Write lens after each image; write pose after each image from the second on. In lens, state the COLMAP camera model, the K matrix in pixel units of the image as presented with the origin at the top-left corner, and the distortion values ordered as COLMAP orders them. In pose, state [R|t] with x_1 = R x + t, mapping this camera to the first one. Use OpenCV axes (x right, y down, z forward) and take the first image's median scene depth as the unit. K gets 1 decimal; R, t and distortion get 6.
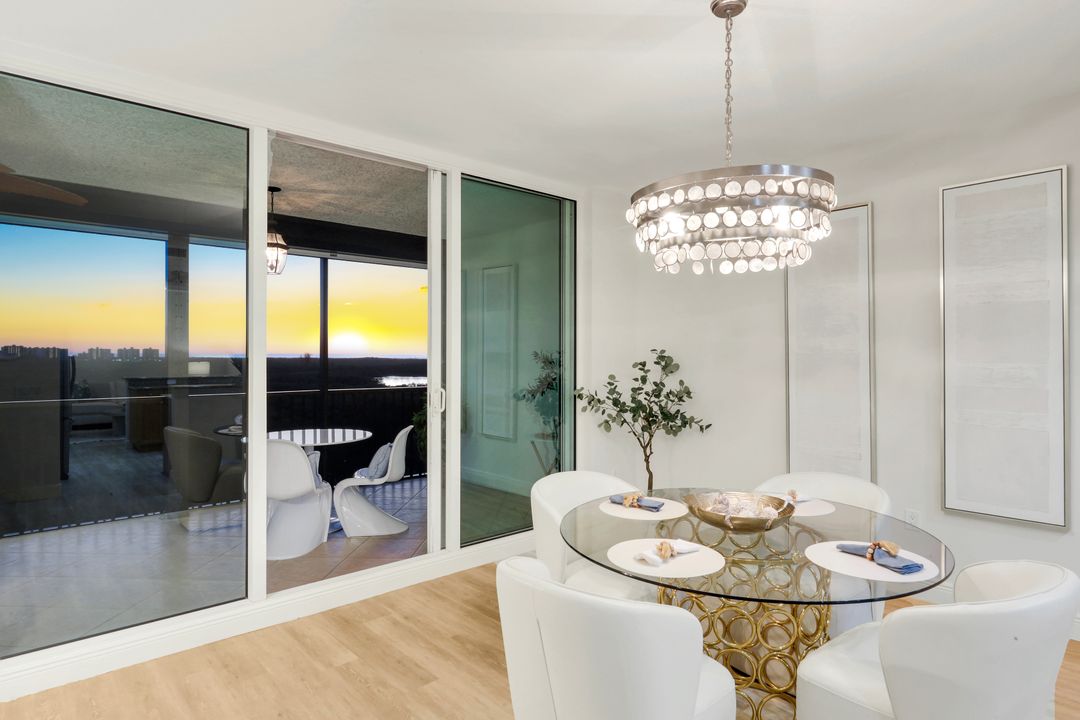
lens RADIAL K [[629.6, 0, 543.5], [0, 629.6, 360.7], [0, 0, 1]] dist [0.003126, 0.001847]
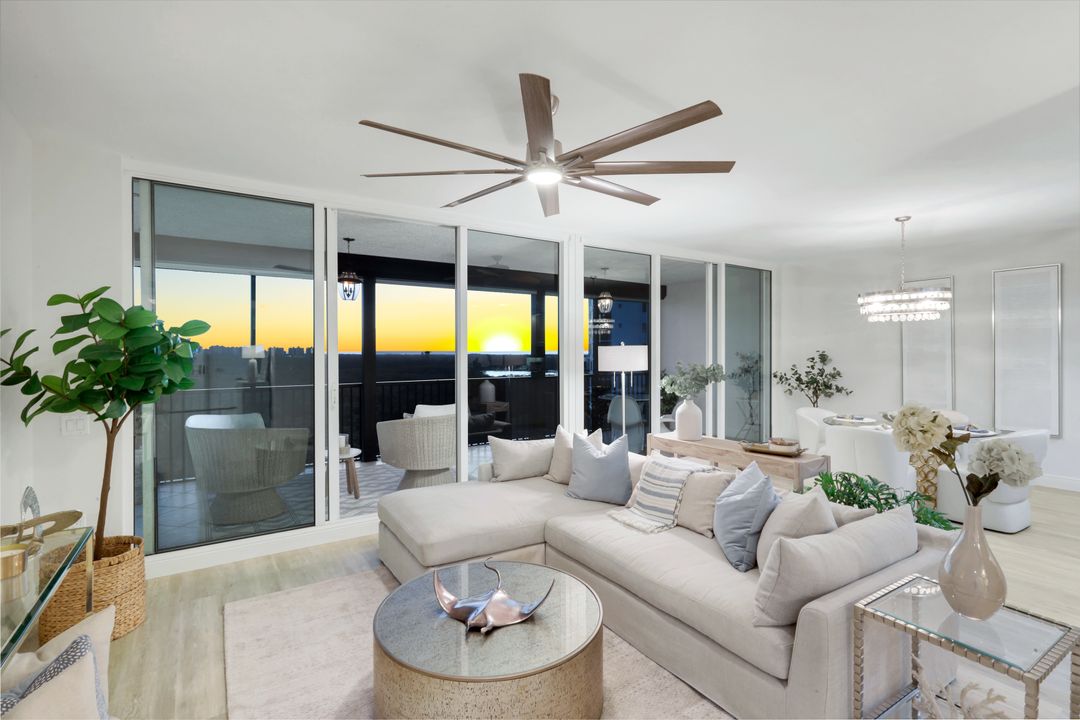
lens RADIAL K [[514.1, 0, 535.7], [0, 514.1, 354.8], [0, 0, 1]] dist [0.000595, -0.000813]
pose [[0.986857, -0.001002, -0.161592, -0.403466], [0.000536, 0.999996, -0.002931, -0.002540], [0.161594, 0.002806, 0.986853, -0.632856]]
